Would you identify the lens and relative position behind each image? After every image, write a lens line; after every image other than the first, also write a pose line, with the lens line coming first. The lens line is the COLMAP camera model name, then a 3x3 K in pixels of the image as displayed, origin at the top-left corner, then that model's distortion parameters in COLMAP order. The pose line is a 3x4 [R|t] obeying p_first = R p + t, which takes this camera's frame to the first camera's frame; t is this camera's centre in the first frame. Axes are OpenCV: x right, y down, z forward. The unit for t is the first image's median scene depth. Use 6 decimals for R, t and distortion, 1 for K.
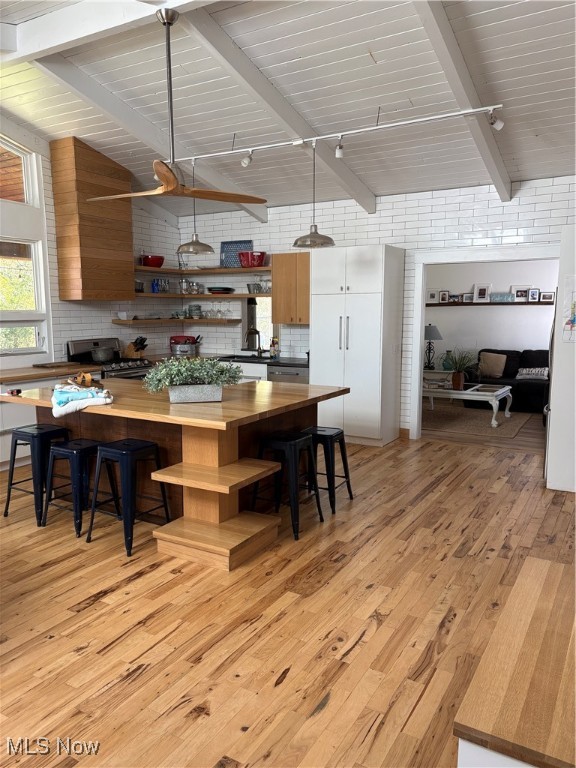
lens RADIAL K [[583.5, 0, 284.4], [0, 583.5, 389.8], [0, 0, 1]] dist [0.039871, -0.043781]
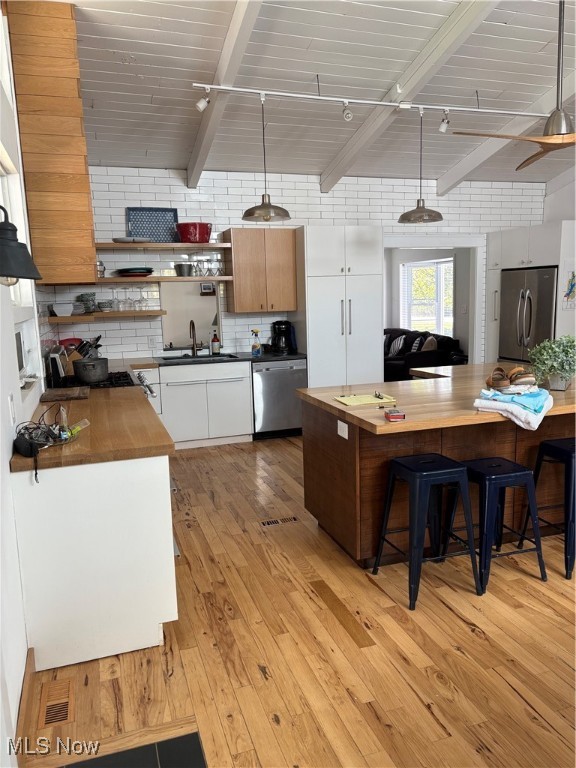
lens RADIAL K [[583.5, 0, 288.4], [0, 583.5, 385.6], [0, 0, 1]] dist [0.039871, -0.043781]
pose [[0.648266, -0.132402, 0.749814, -0.904185], [0.134376, 0.989202, 0.058497, -0.073013], [-0.749463, 0.062835, 0.659058, 0.600353]]
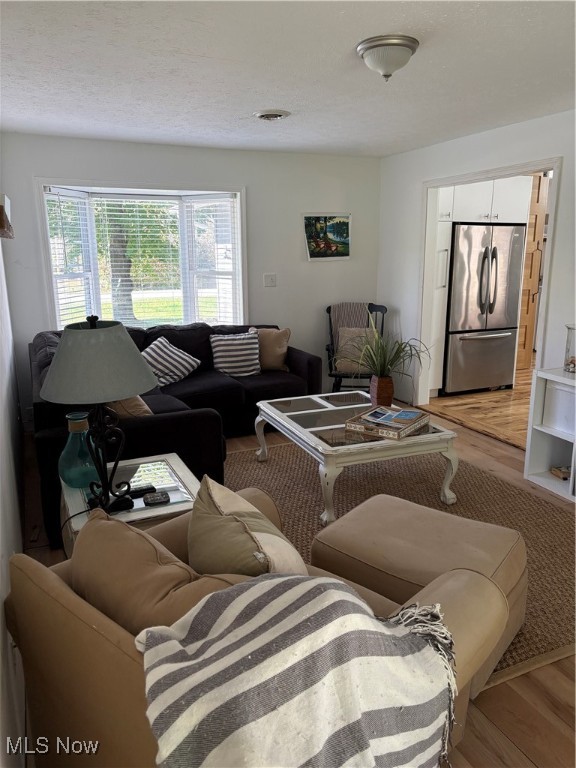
lens RADIAL K [[583.5, 0, 287.3], [0, 583.5, 379.4], [0, 0, 1]] dist [0.039871, -0.043781]
pose [[-0.823811, -0.118985, 0.554236, 0.150651], [0.087738, 0.939177, 0.332038, -0.319991], [-0.560033, 0.322164, -0.763265, 2.295941]]
